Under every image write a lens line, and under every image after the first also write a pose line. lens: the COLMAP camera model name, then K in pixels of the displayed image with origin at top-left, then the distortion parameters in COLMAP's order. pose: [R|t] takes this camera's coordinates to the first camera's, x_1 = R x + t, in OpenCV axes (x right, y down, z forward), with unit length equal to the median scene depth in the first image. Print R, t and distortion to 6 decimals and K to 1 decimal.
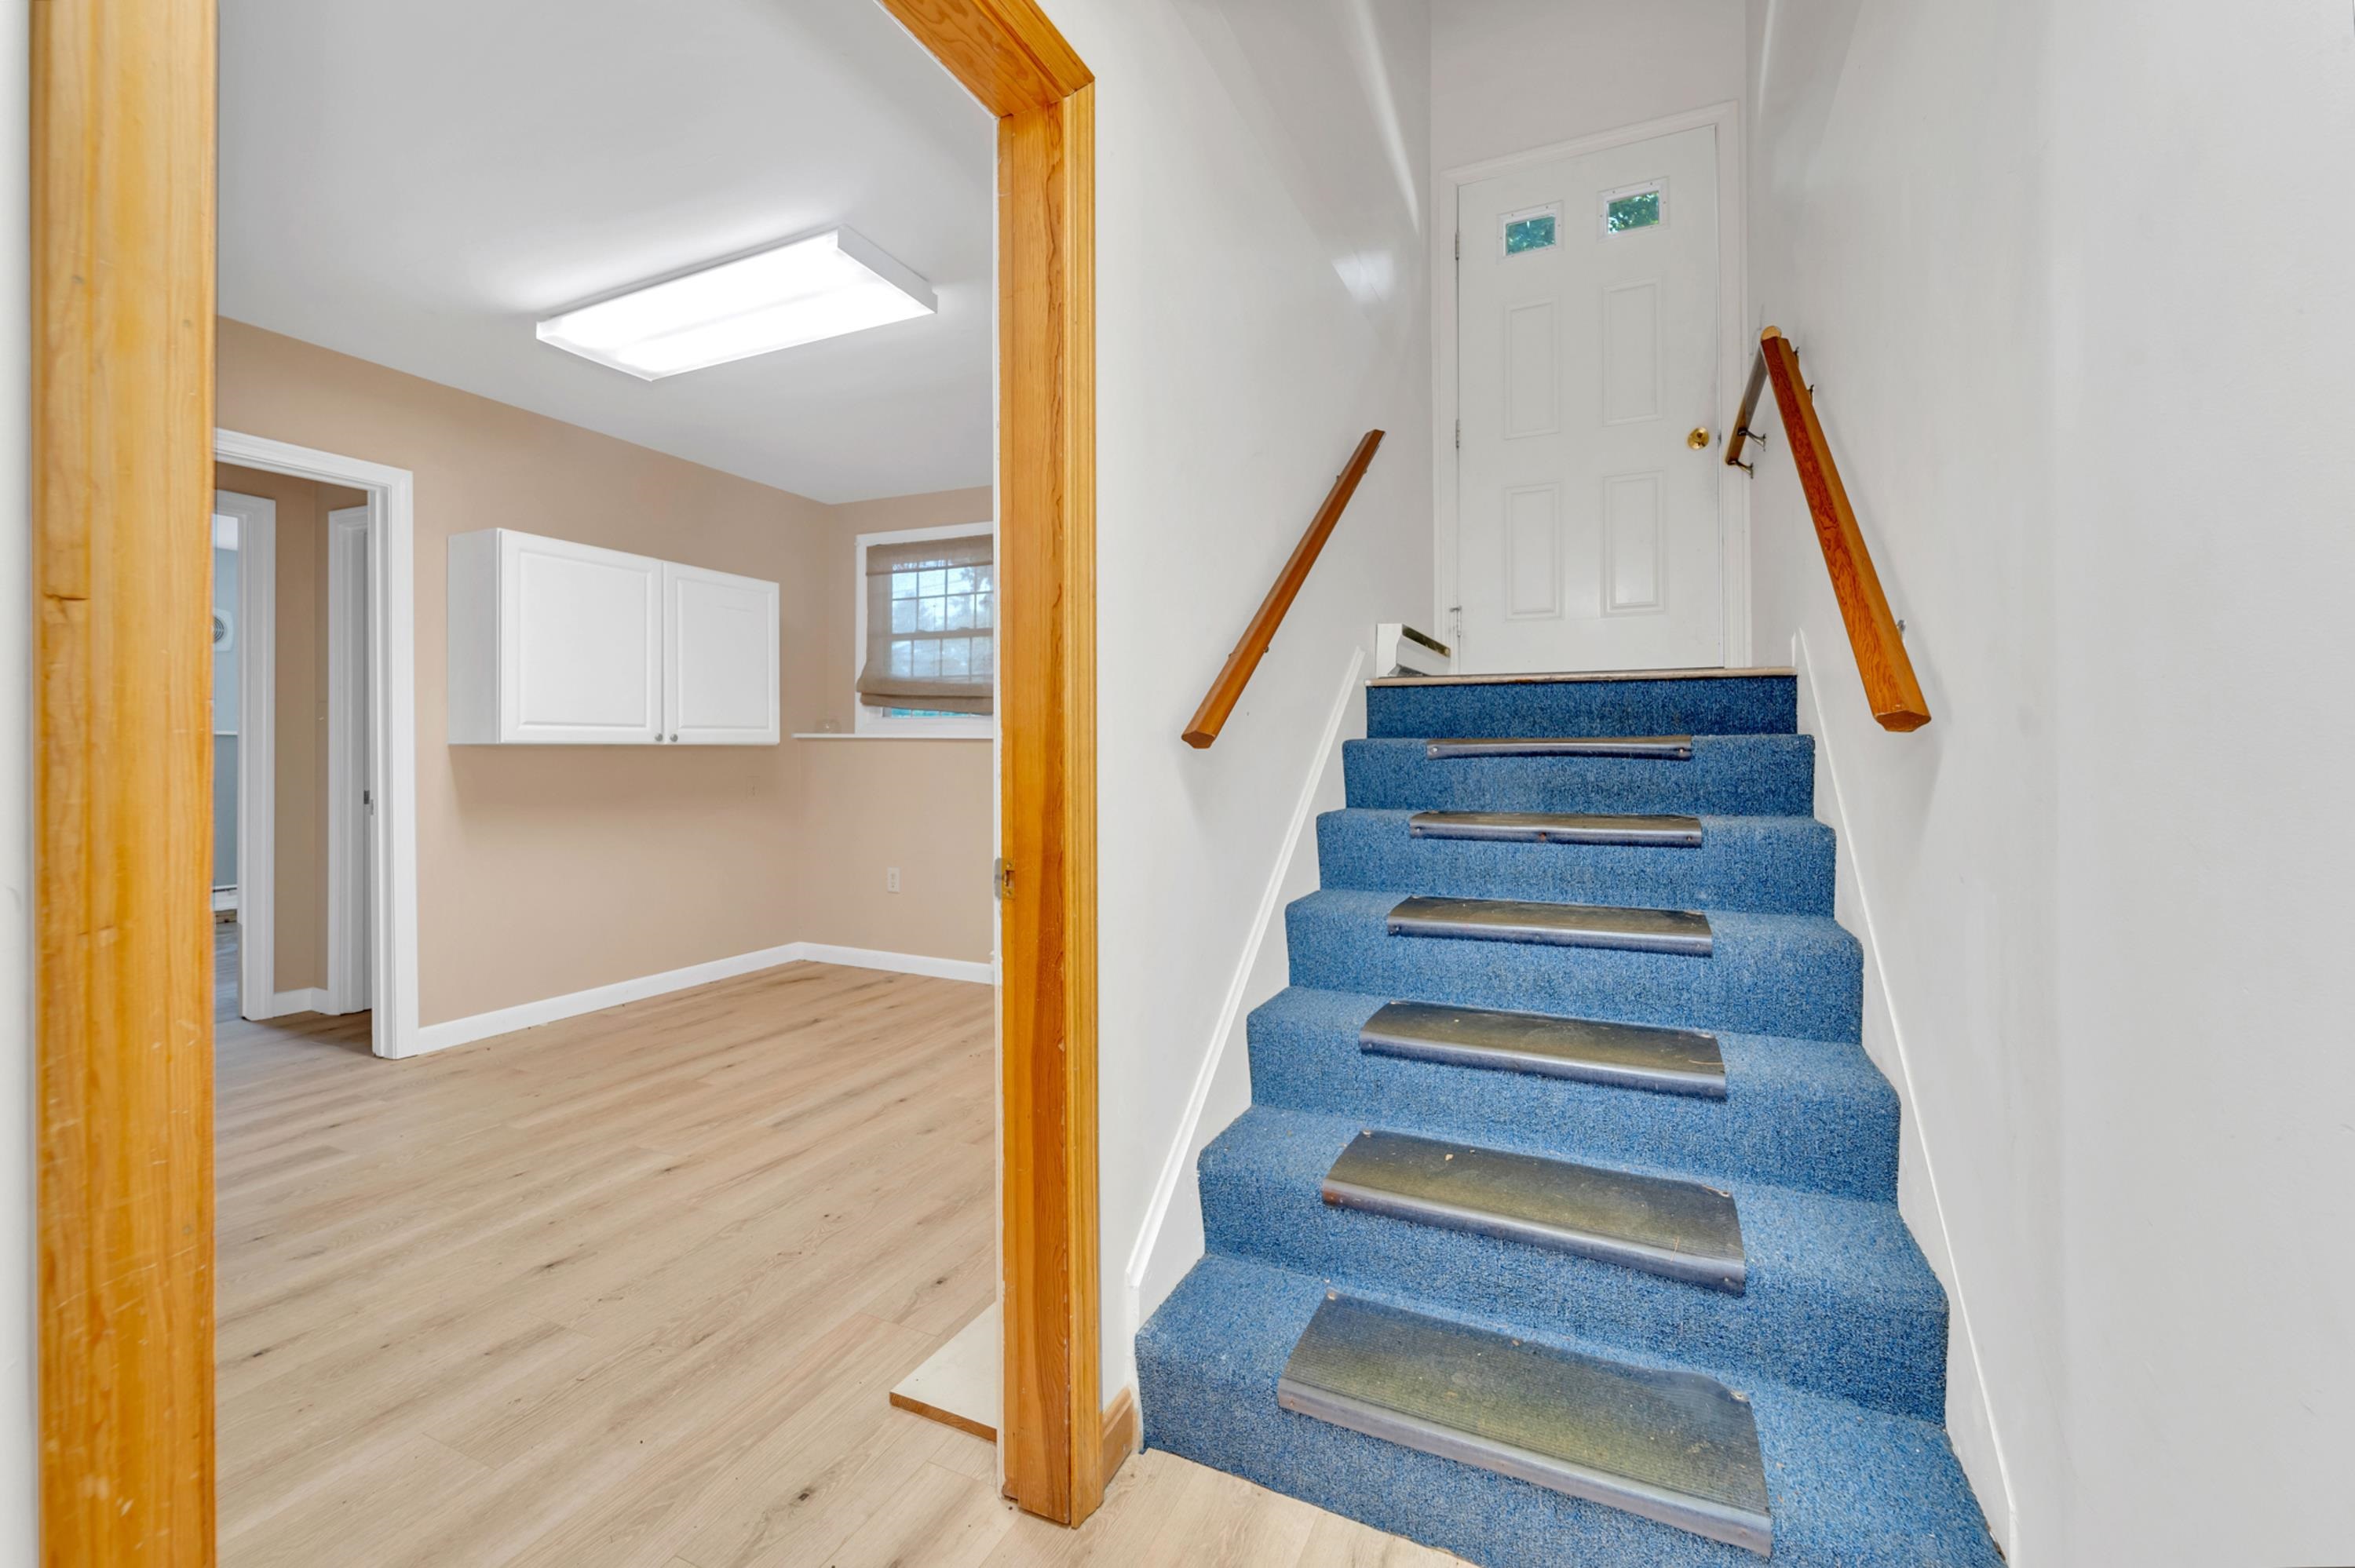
lens RADIAL K [[964.0, 0, 1183.3], [0, 964.0, 747.0], [0, 0, 1]] dist [0.004239, -0.000084]
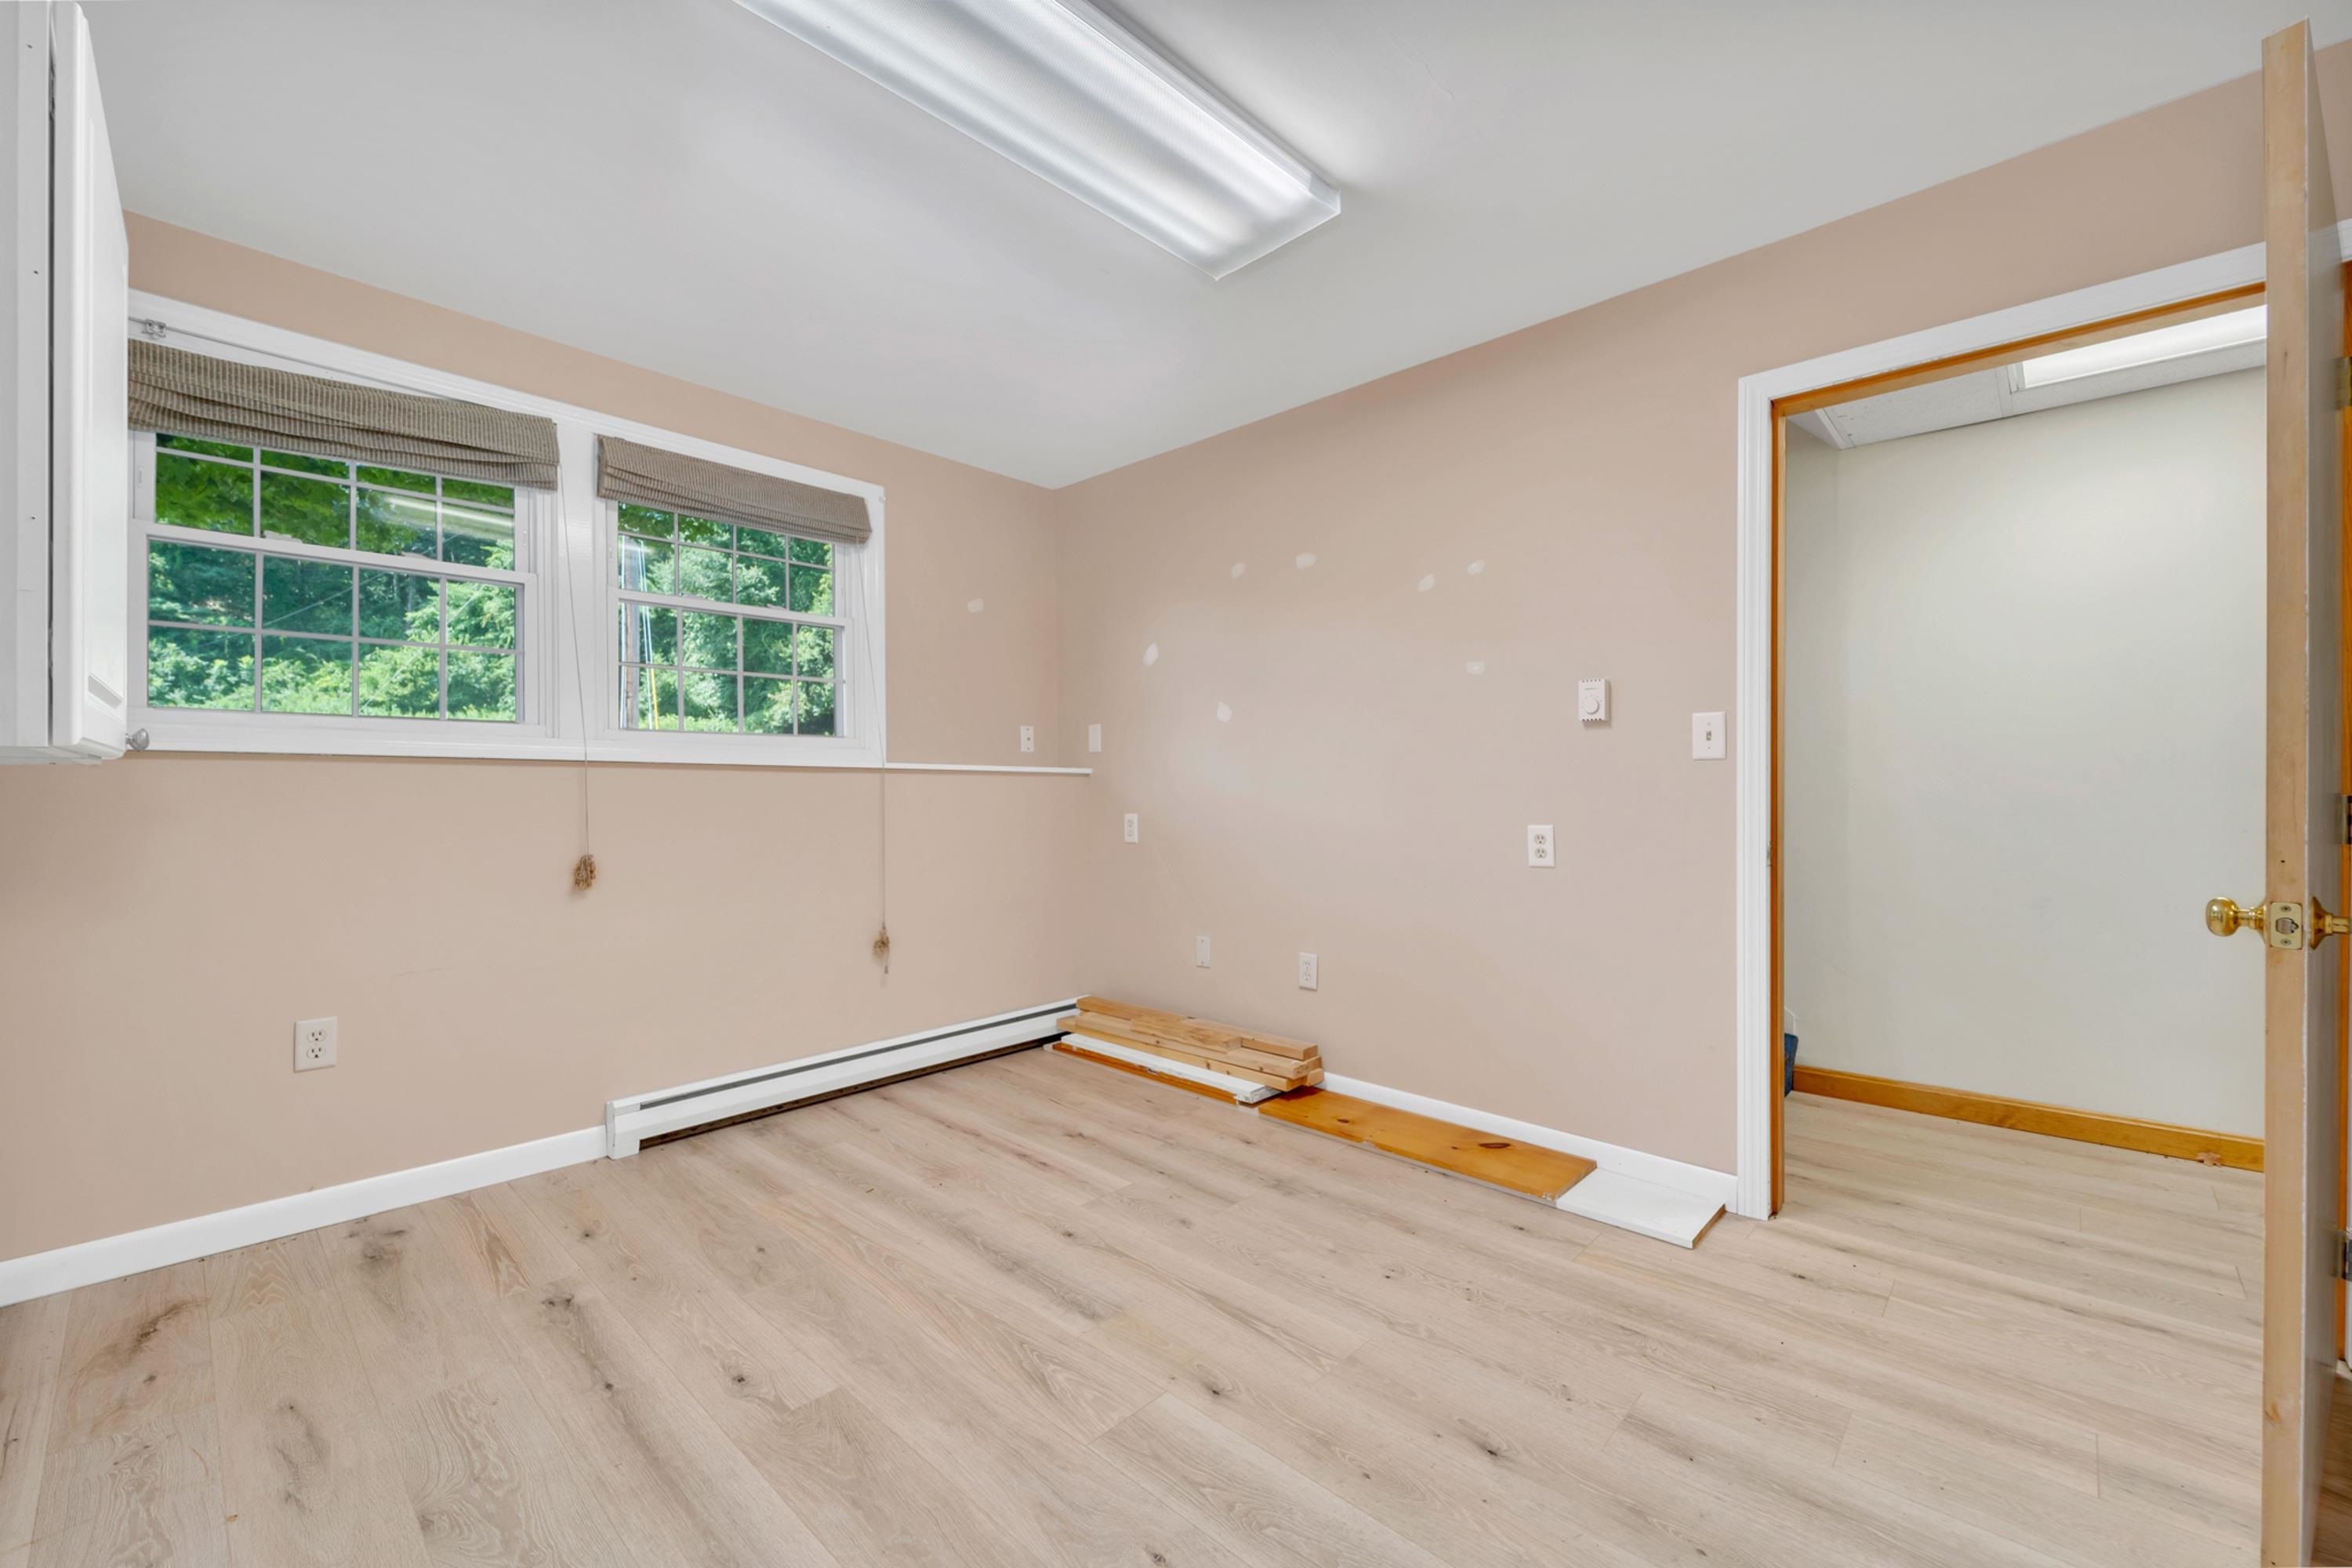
lens RADIAL K [[954.6, 0, 1176.0], [0, 954.6, 784.0], [0, 0, 1]] dist [0.002533, 0.000032]
pose [[0.316934, 0.000805, 0.948447, -0.865897], [-0.002564, 0.999997, 0.000008, 0.007120], [-0.948444, -0.002434, 0.316935, 0.597902]]
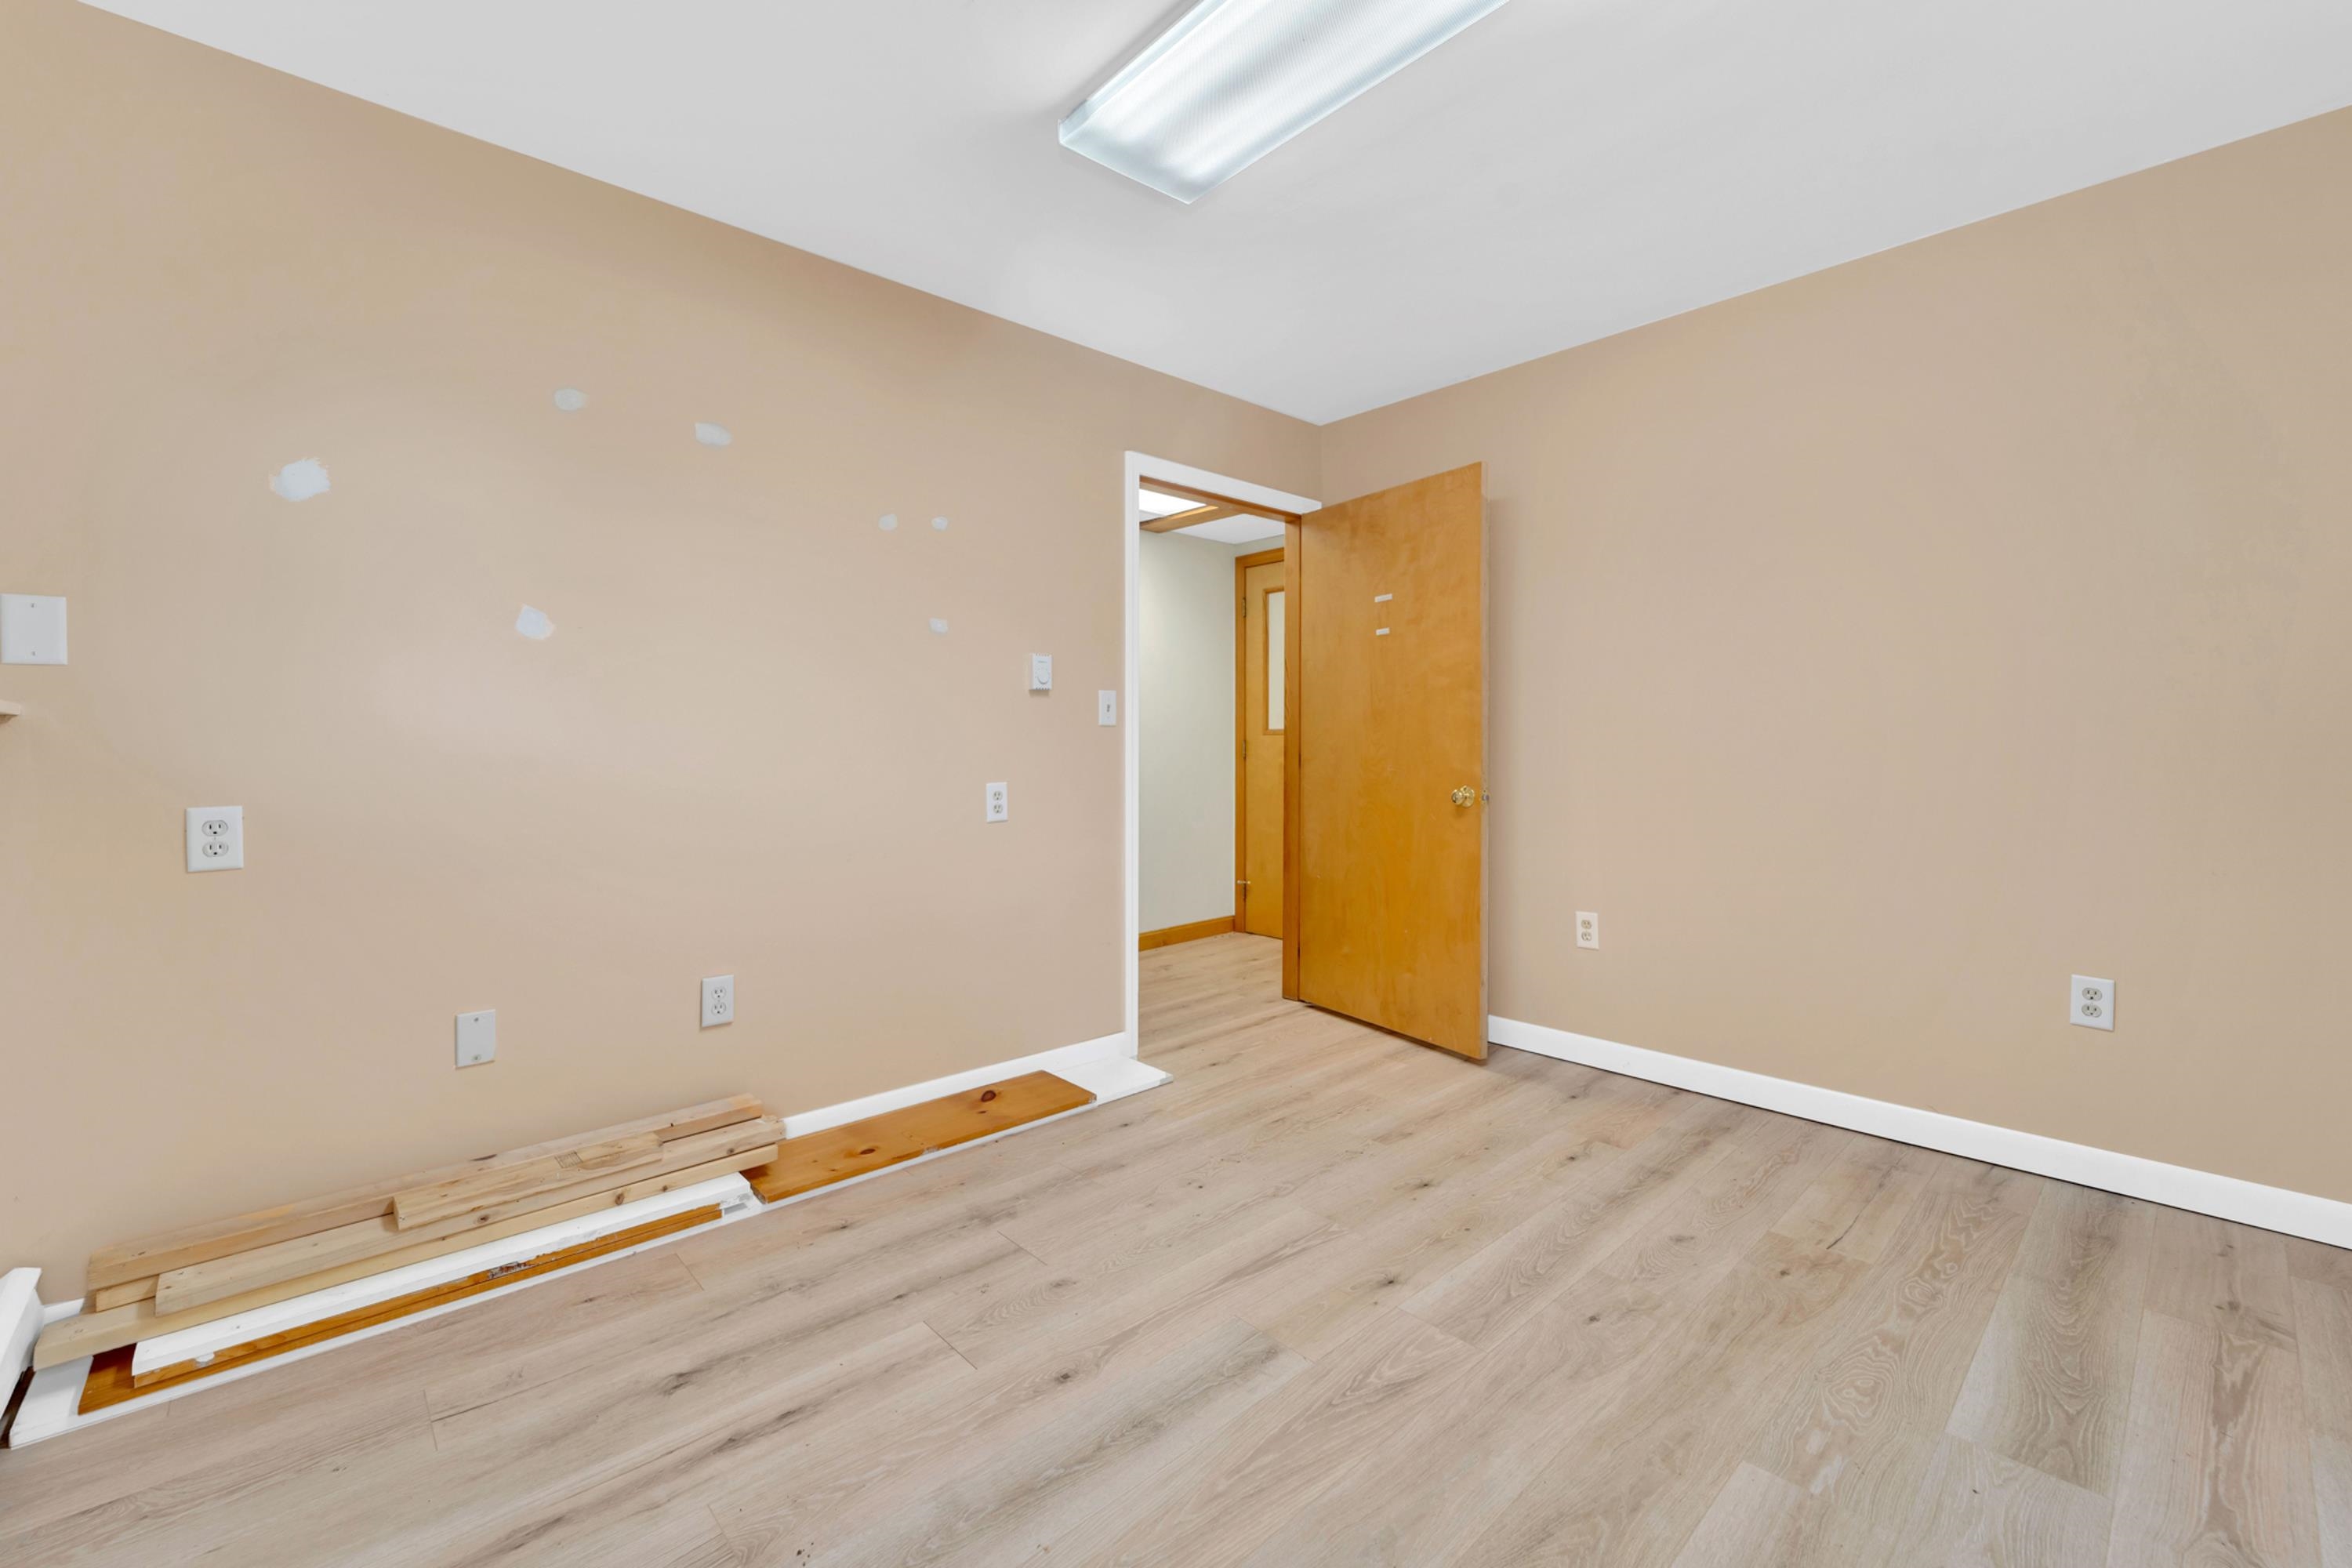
lens RADIAL K [[962.9, 0, 1181.8], [0, 962.9, 747.1], [0, 0, 1]] dist [0.004239, -0.000084]
pose [[-0.925053, 0.000843, 0.379837, -0.492280], [-0.000285, 0.999996, -0.002914, 0.011222], [-0.379837, -0.002804, -0.925049, 1.300433]]
